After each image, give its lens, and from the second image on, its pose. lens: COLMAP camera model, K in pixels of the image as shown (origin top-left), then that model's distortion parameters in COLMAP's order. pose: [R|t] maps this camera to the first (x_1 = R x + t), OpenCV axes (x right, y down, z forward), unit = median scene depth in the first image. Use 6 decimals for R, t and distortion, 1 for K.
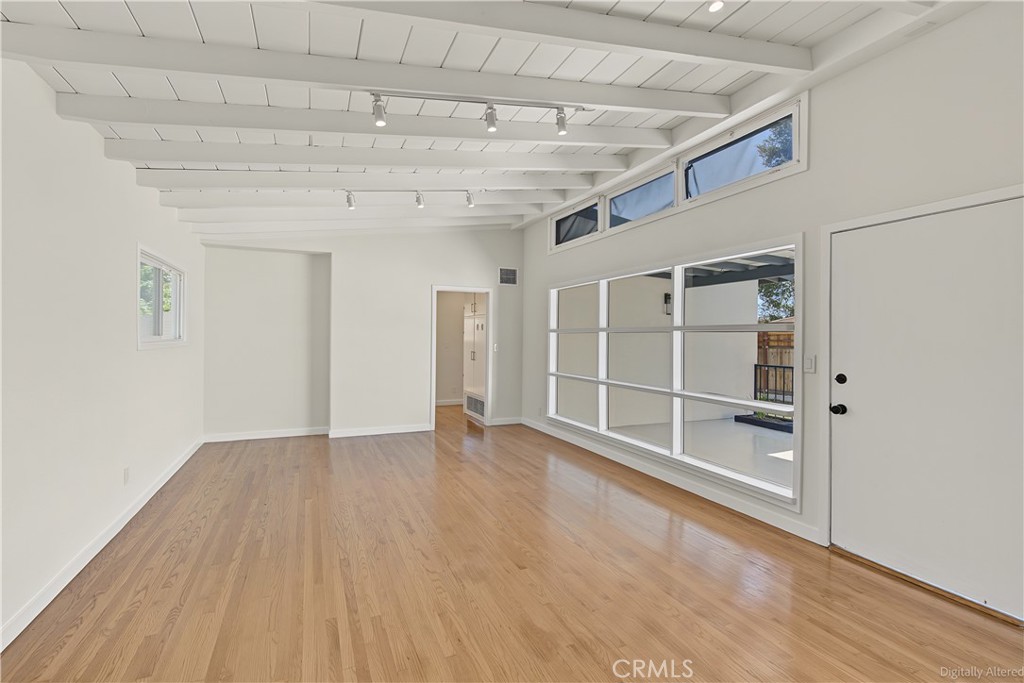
lens RADIAL K [[468.6, 0, 513.5], [0, 468.6, 340.2], [0, 0, 1]] dist [-0.005042, 0.001605]
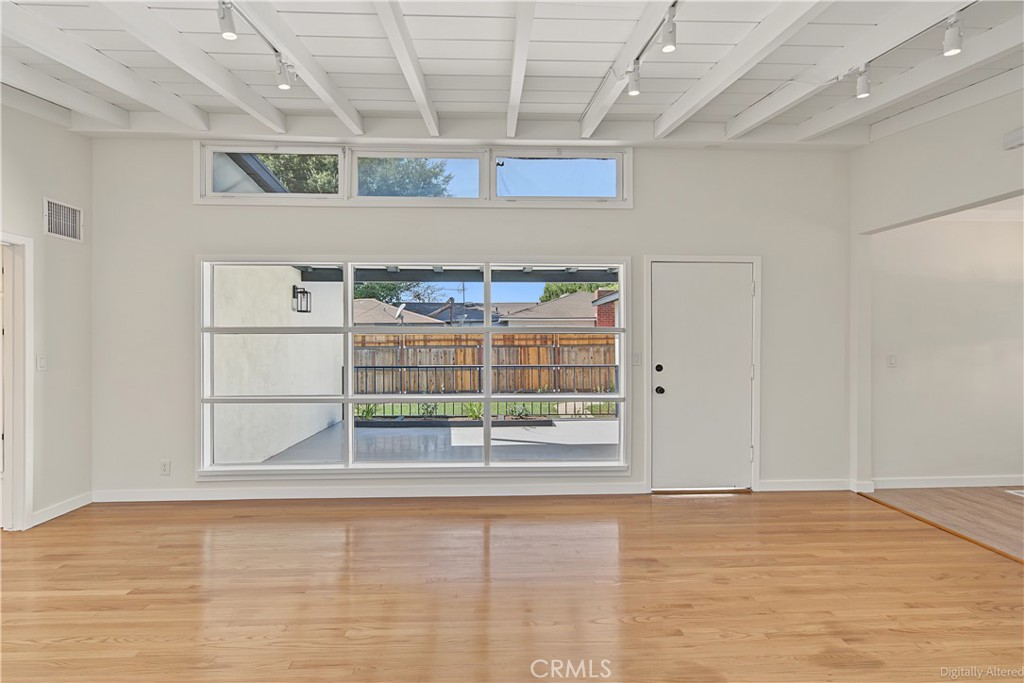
lens RADIAL K [[468.6, 0, 508.0], [0, 468.6, 341.6], [0, 0, 1]] dist [-0.005042, 0.001605]
pose [[0.363790, -0.009012, 0.931437, -0.543622], [0.010465, 0.999930, 0.005587, -0.006146], [-0.931422, 0.007715, 0.363859, 0.655285]]
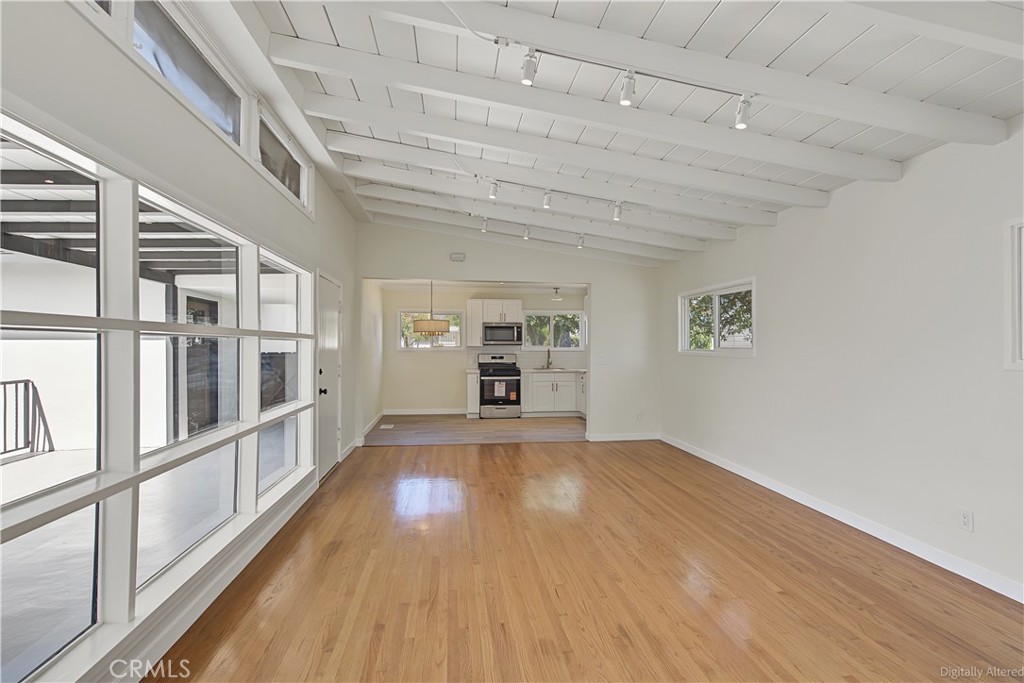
lens RADIAL K [[468.6, 0, 512.6], [0, 468.6, 345.3], [0, 0, 1]] dist [-0.005042, 0.001605]
pose [[-0.961369, -0.008343, 0.275137, -0.237792], [-0.006604, 0.999952, 0.007249, -0.014279], [-0.275184, 0.005152, -0.961378, 1.657636]]
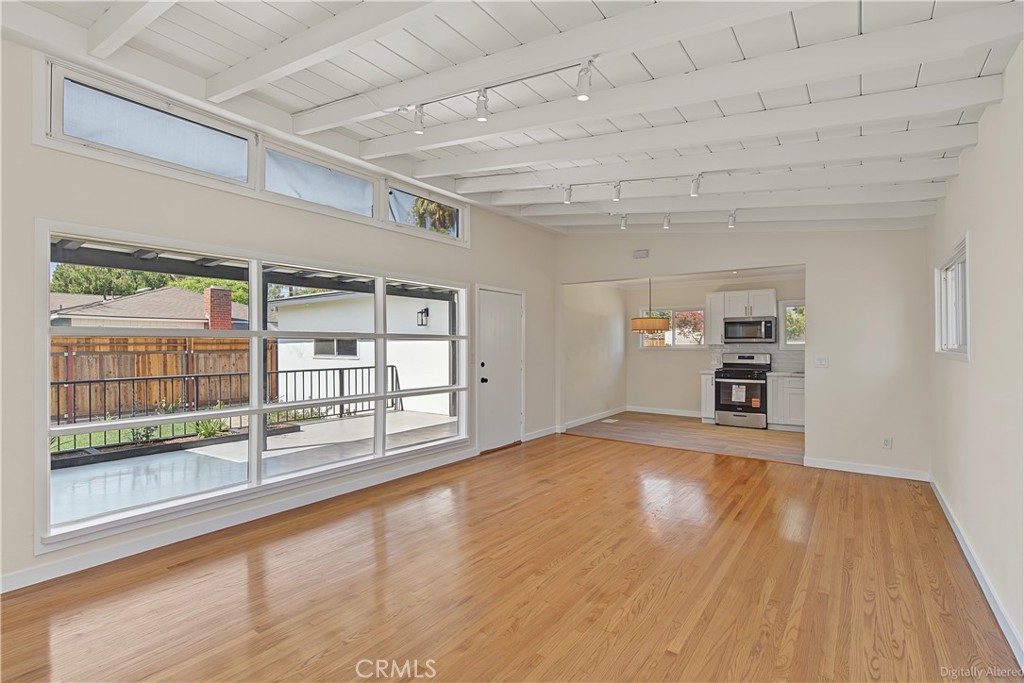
lens RADIAL K [[468.6, 0, 506.7], [0, 468.6, 345.0], [0, 0, 1]] dist [-0.005042, 0.001605]
pose [[-0.488300, -0.005993, 0.872656, -0.766007], [0.004408, 0.999947, 0.009334, -0.014201], [-0.872665, 0.008404, -0.488247, 1.347874]]
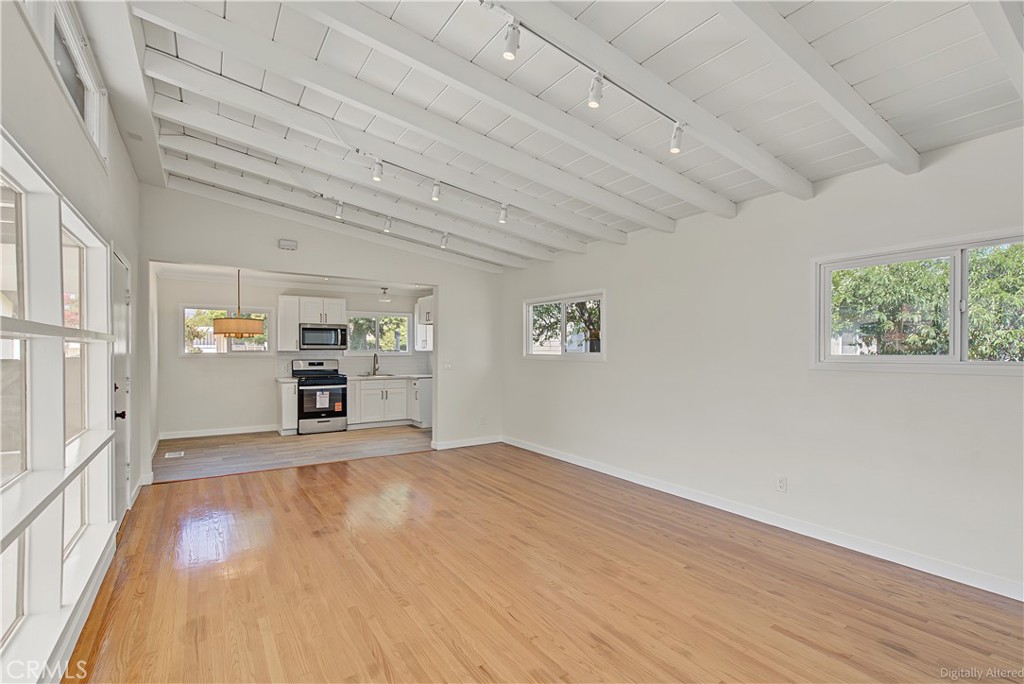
lens RADIAL K [[468.6, 0, 512.9], [0, 468.6, 360.8], [0, 0, 1]] dist [-0.005042, 0.001605]
pose [[-0.984229, -0.006010, -0.176795, -0.020234], [-0.011027, 0.999564, 0.027405, -0.015306], [0.176553, 0.028922, -0.983866, 1.609714]]
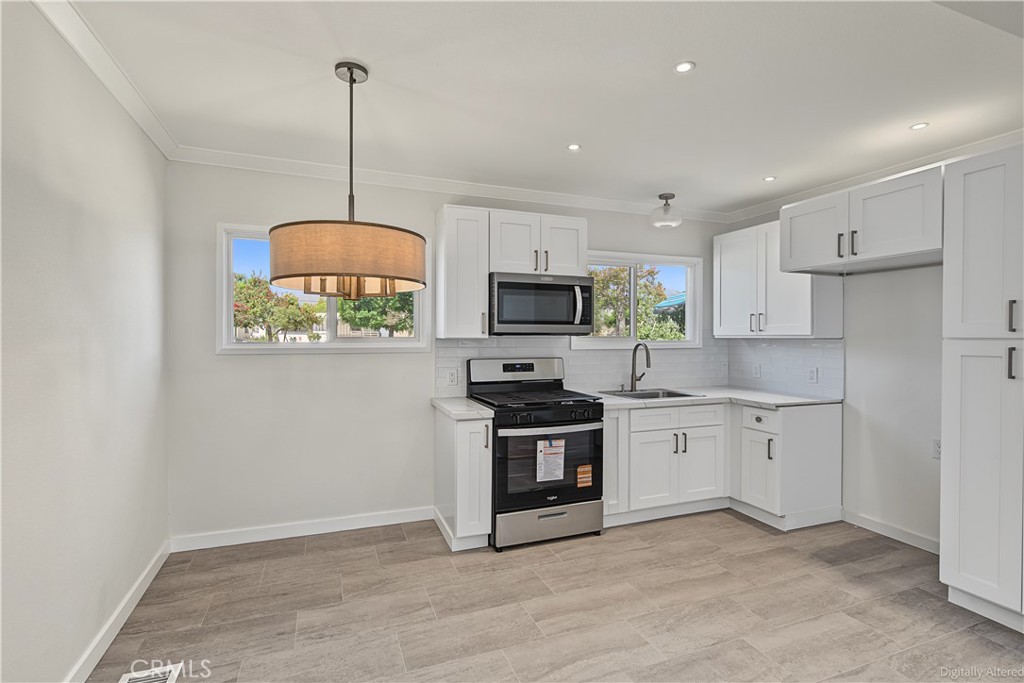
lens RADIAL K [[468.6, 0, 537.1], [0, 468.6, 341.4], [0, 0, 1]] dist [-0.005042, 0.001605]
pose [[-0.999819, -0.008485, -0.017034, 0.427813], [-0.008787, 0.999804, 0.017739, -0.003190], [0.016880, 0.017885, -0.999698, 0.388748]]
